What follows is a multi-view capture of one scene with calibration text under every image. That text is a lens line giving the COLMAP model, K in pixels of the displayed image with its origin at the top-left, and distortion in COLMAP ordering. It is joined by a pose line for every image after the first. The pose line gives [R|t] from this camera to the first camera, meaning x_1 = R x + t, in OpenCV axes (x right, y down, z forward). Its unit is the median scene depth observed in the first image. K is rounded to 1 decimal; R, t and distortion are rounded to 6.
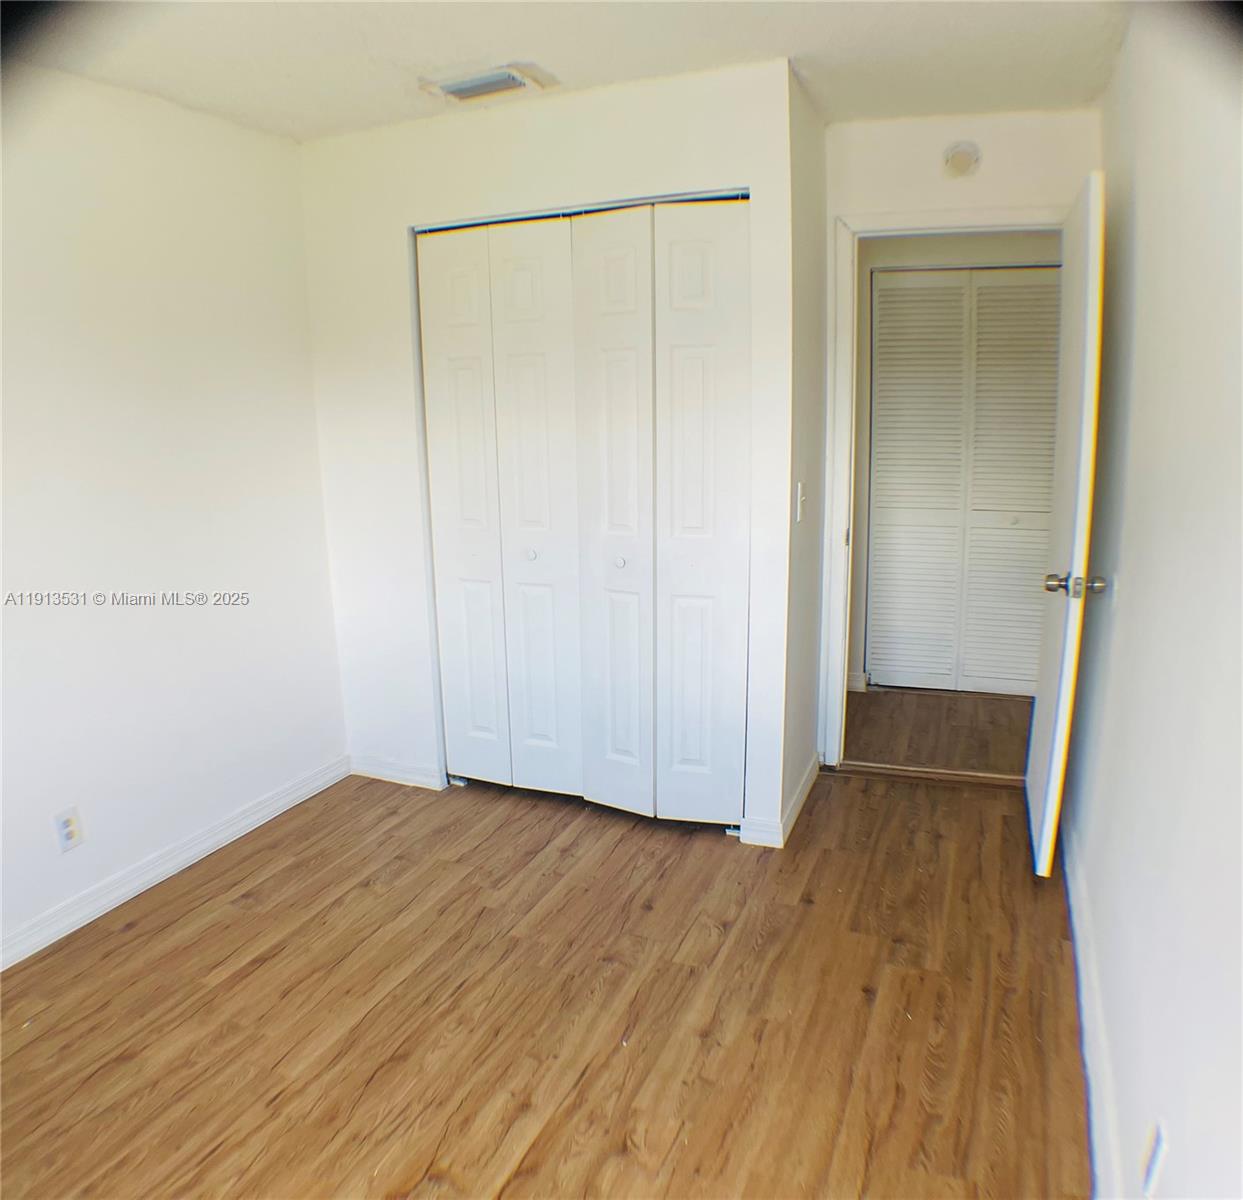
lens RADIAL K [[929.9, 0, 621.5], [0, 929.9, 600.0], [0, 0, 1]] dist [-0.142673, 0.004441]
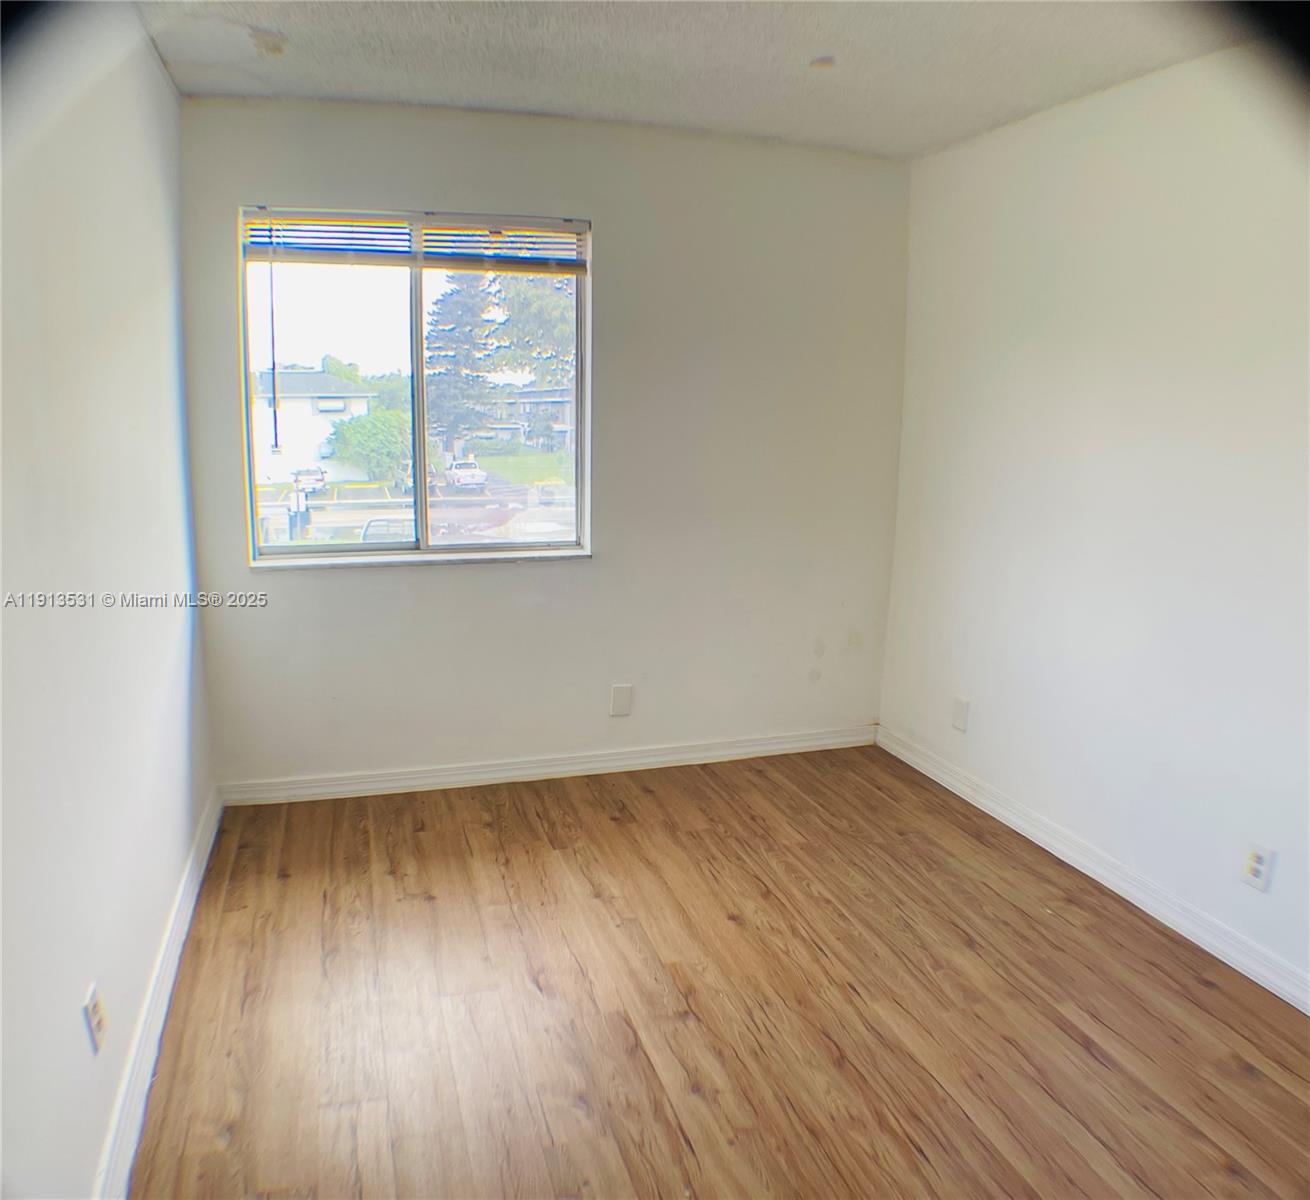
lens RADIAL K [[916.3, 0, 627.5], [0, 916.3, 599.1], [0, 0, 1]] dist [-0.168547, 0.036746]
pose [[-0.773997, 0.136603, -0.618278, 0.452806], [-0.131598, 0.920425, 0.368102, -0.274897], [0.619363, 0.366274, -0.694430, 1.331318]]
